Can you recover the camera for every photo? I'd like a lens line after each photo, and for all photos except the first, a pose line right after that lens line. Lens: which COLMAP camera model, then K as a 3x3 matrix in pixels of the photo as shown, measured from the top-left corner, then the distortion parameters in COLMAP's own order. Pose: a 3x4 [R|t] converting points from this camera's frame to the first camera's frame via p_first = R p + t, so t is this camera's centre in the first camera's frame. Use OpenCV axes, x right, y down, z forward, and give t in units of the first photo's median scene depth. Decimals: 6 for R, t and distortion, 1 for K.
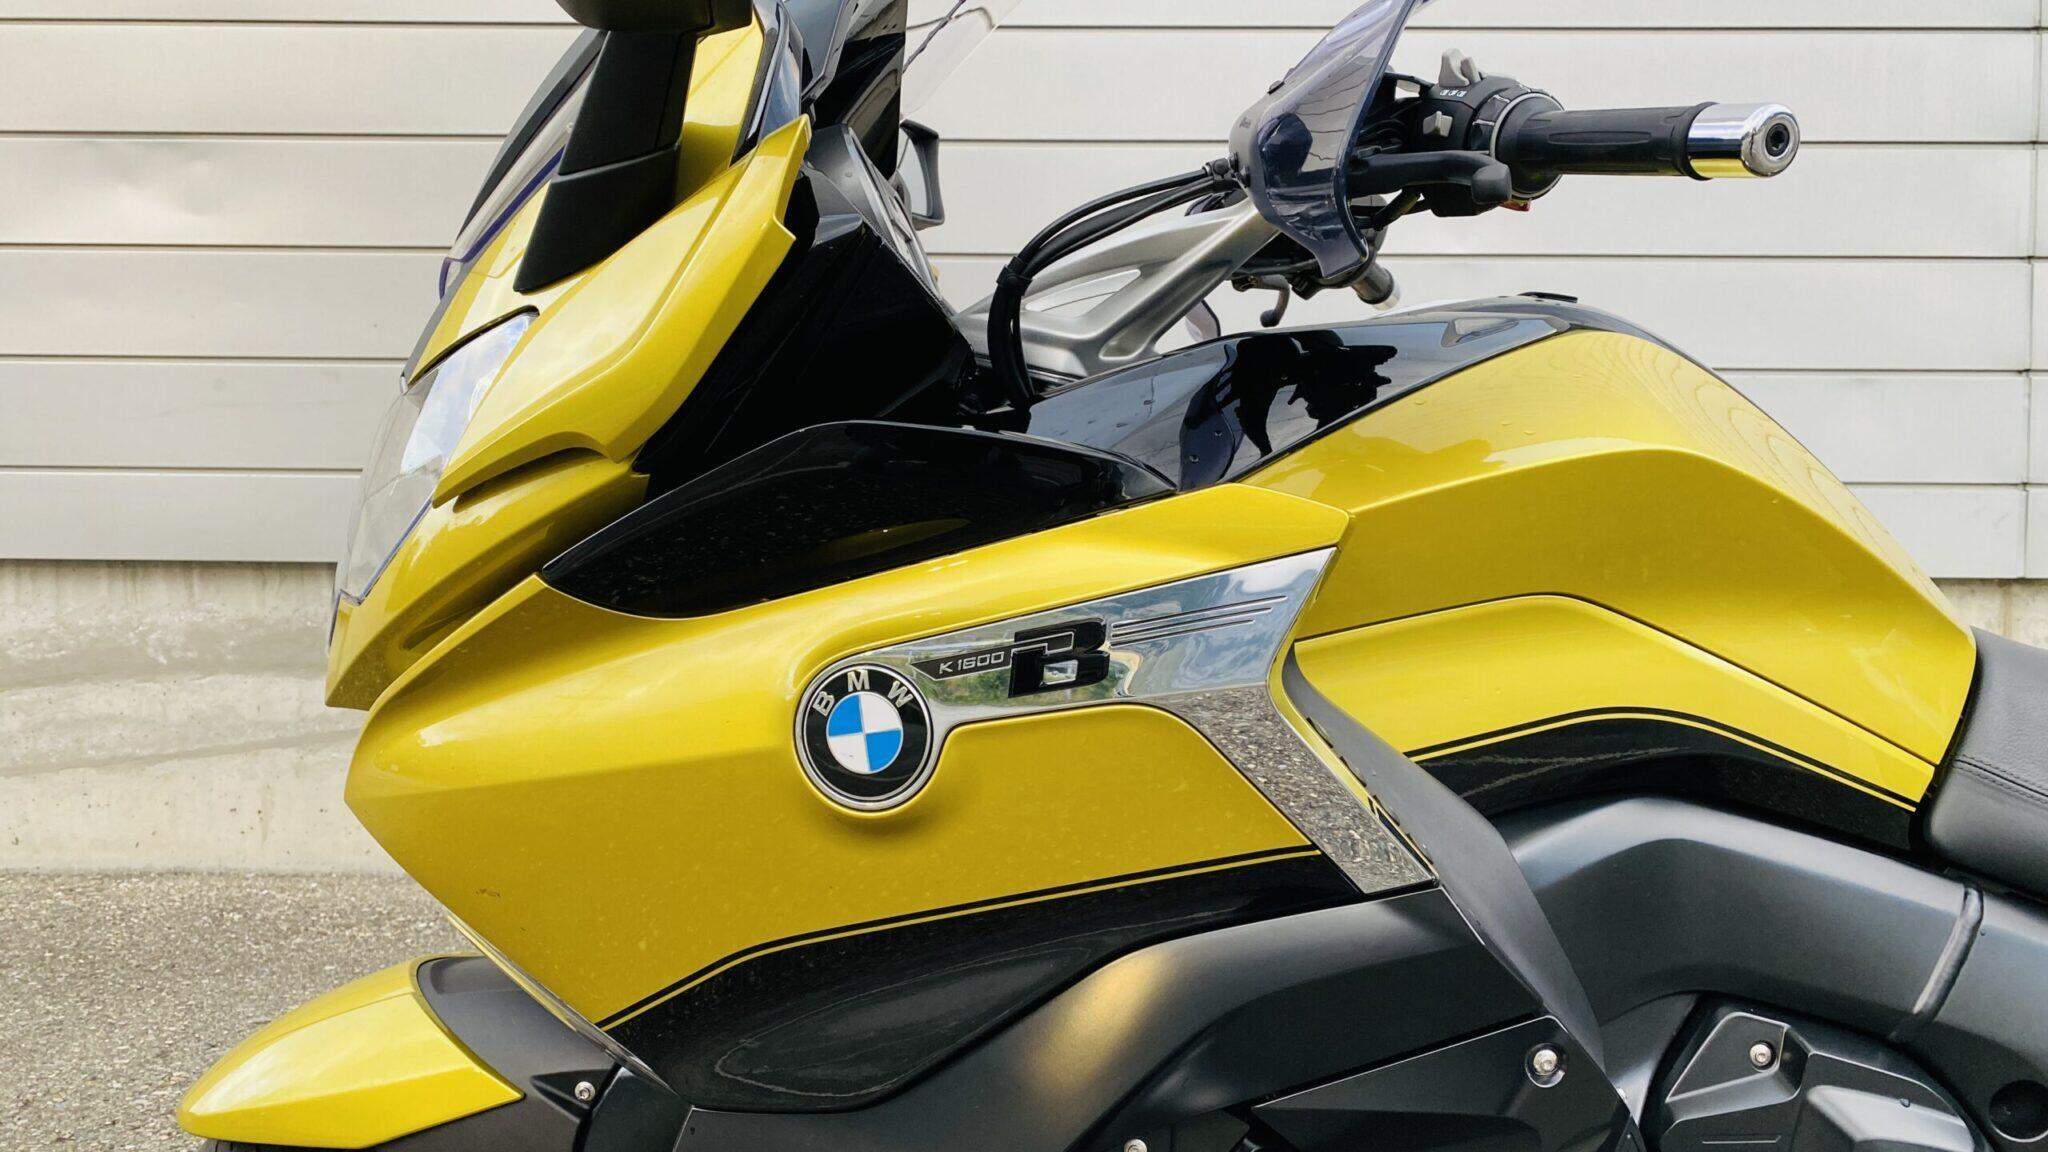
lens RADIAL K [[1570.1, 0, 1038.1], [0, 1570.1, 564.1], [0, 0, 1]] dist [0.032557, -0.010281]
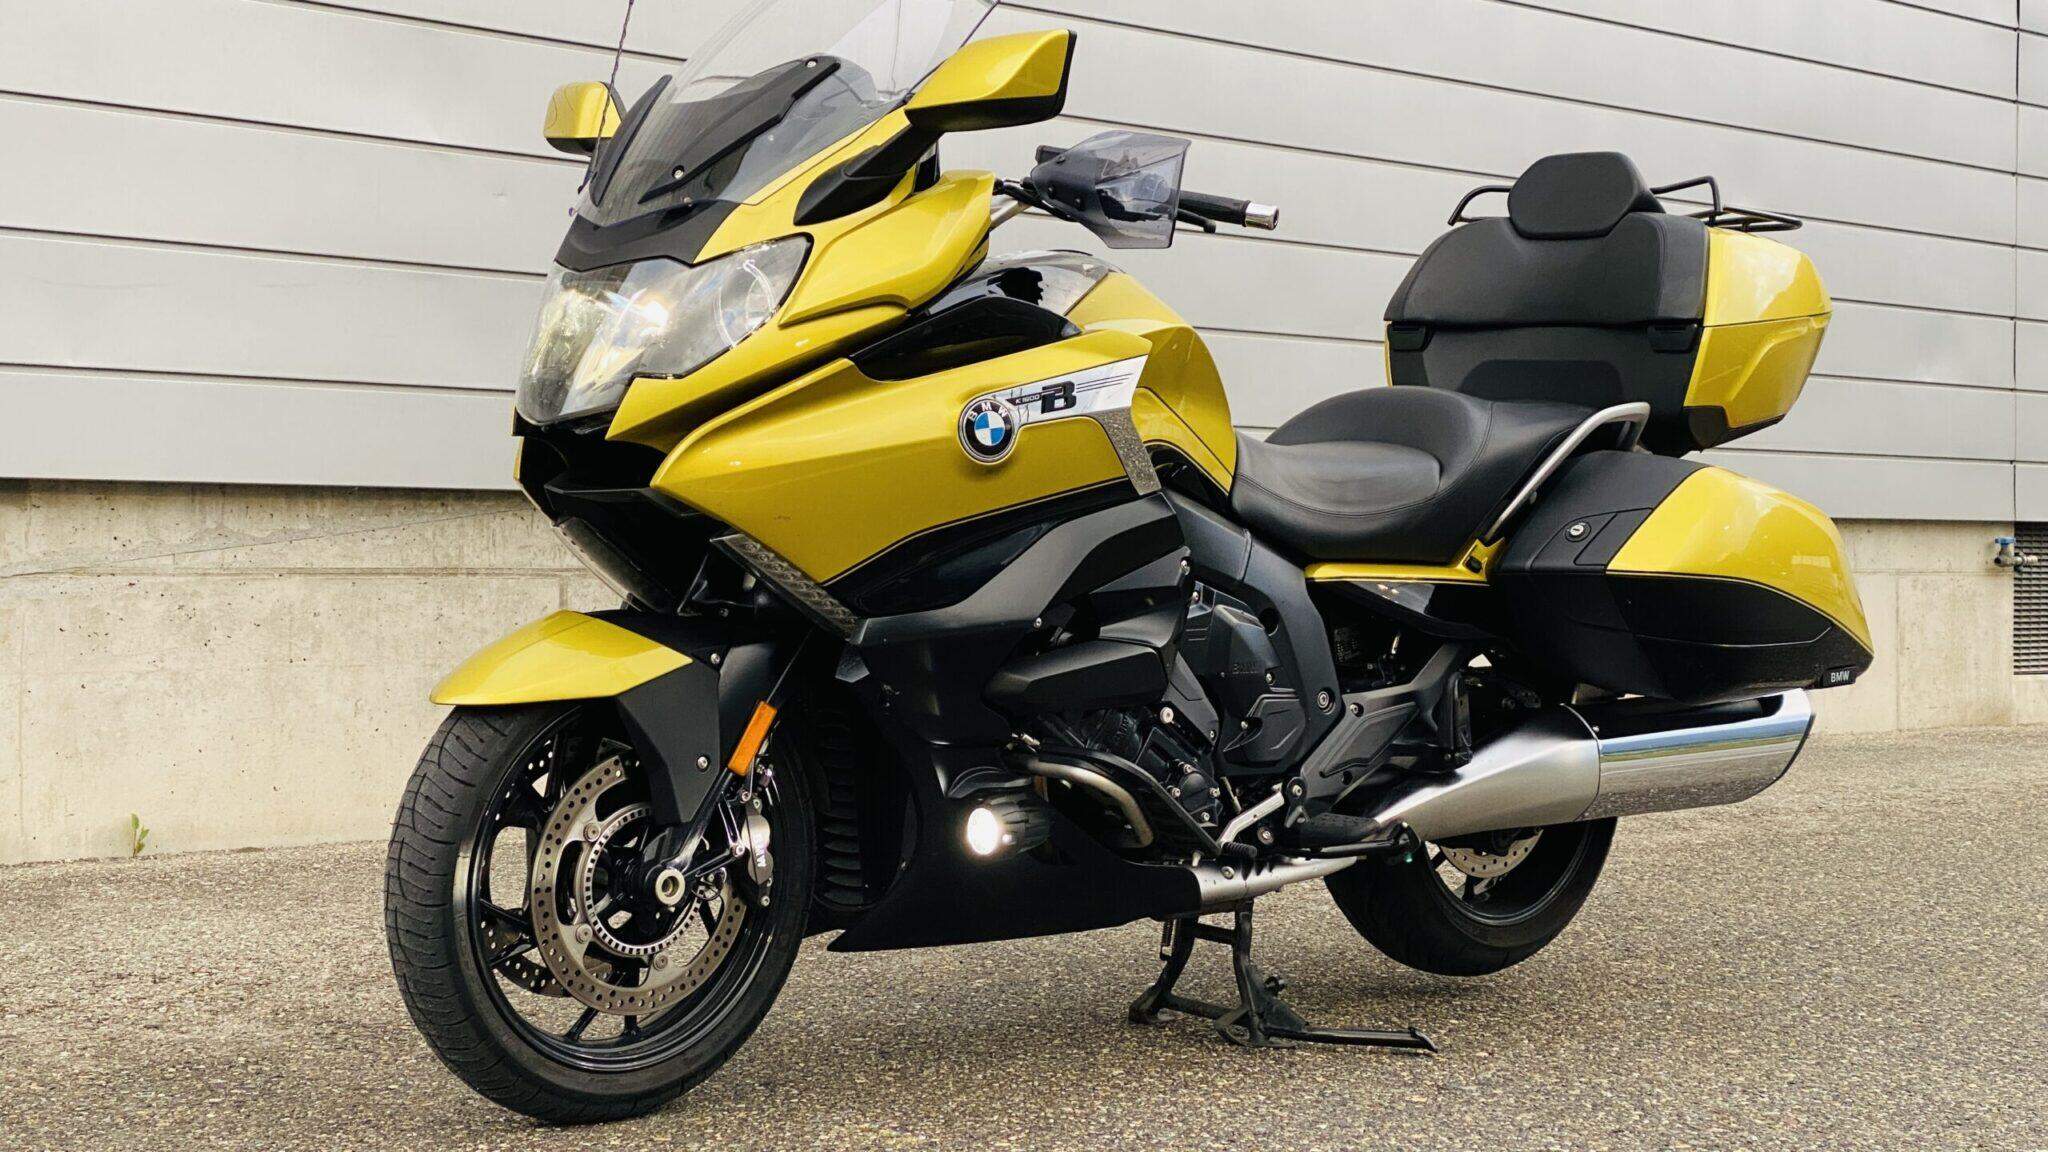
lens RADIAL K [[3040.5, 0, 1015.0], [0, 3040.5, 573.0], [0, 0, 1]] dist [0.130650, 0.000000]
pose [[0.718185, -0.008740, 0.695797, -3.041880], [0.024359, 0.999624, -0.012586, 0.356897], [-0.695426, 0.025988, 0.718128, -2.146478]]
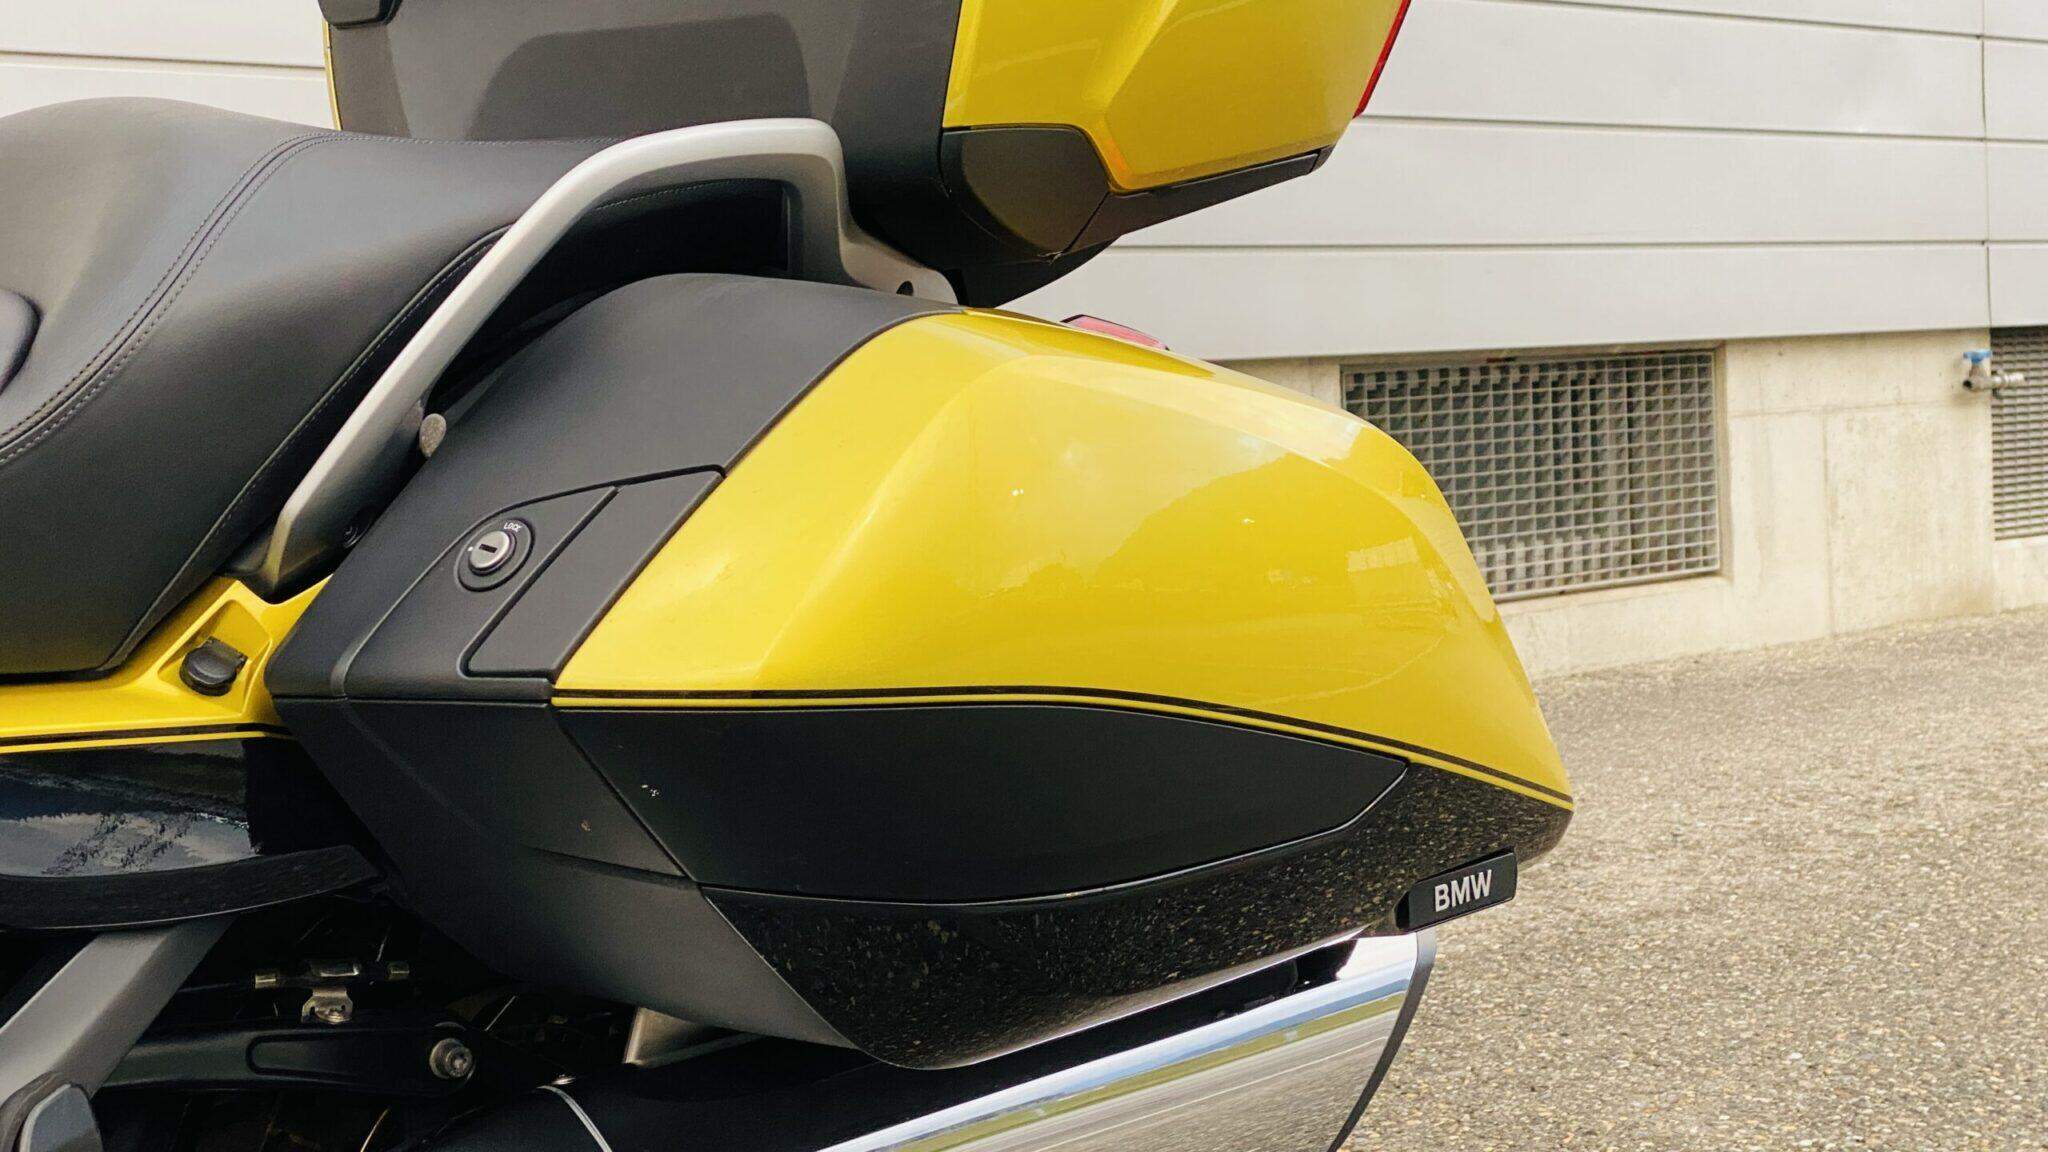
lens RADIAL K [[3040.5, 0, 1036.0], [0, 3040.5, 572.2], [0, 0, 1]] dist [0.130650, 0.000000]
pose [[0.710166, -0.082191, 0.699220, 0.369800], [0.072124, 0.996430, 0.043874, 0.206442], [-0.700330, 0.019273, 0.713559, -0.380475]]
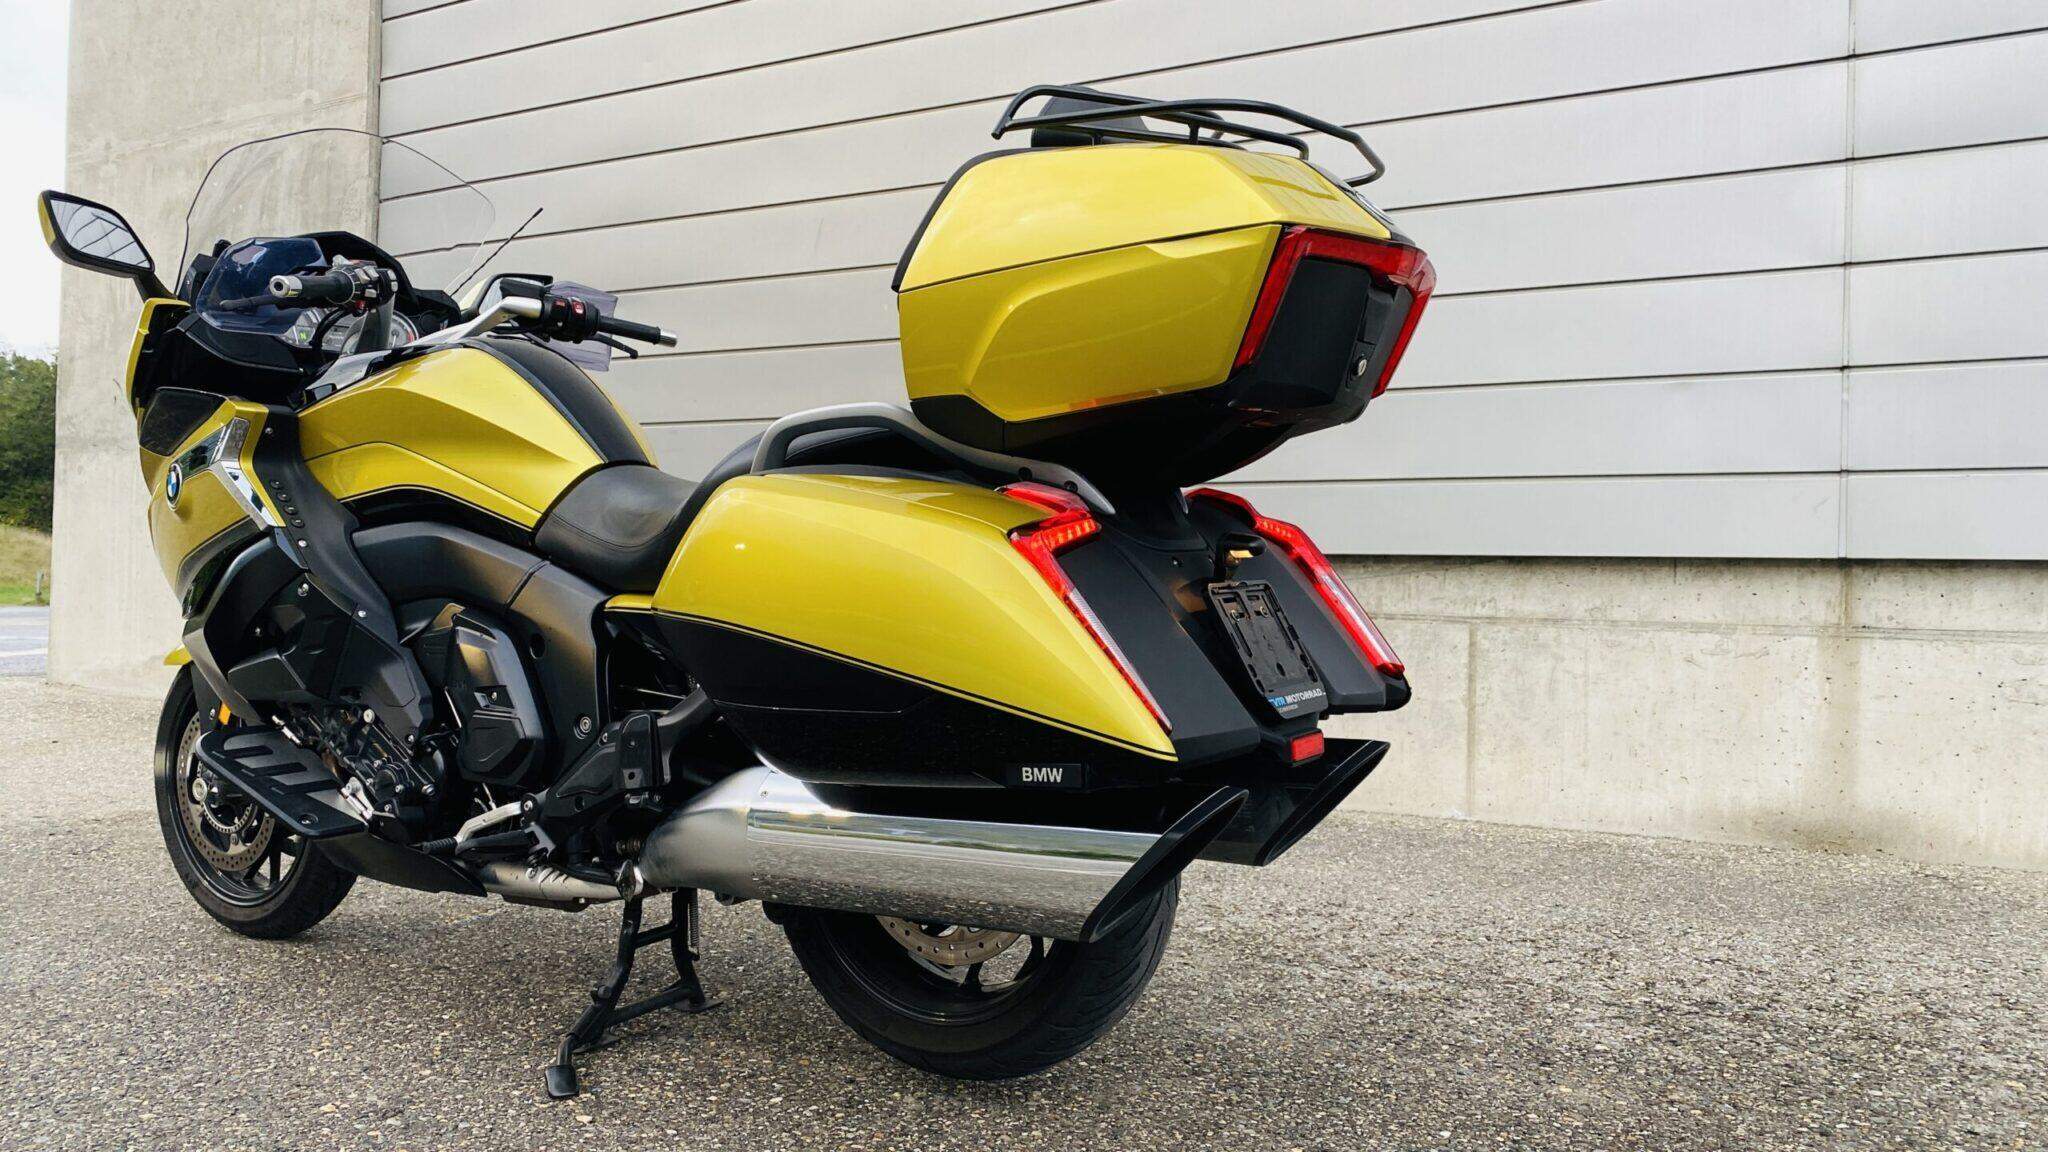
lens RADIAL K [[1570.1, 0, 1020.2], [0, 1570.1, 565.5], [0, 0, 1]] dist [0.032557, -0.010281]
pose [[0.863775, 0.003254, -0.503868, 2.826614], [-0.032474, 0.998260, -0.049223, 0.351807], [0.502830, 0.058880, 0.862377, -0.857225]]
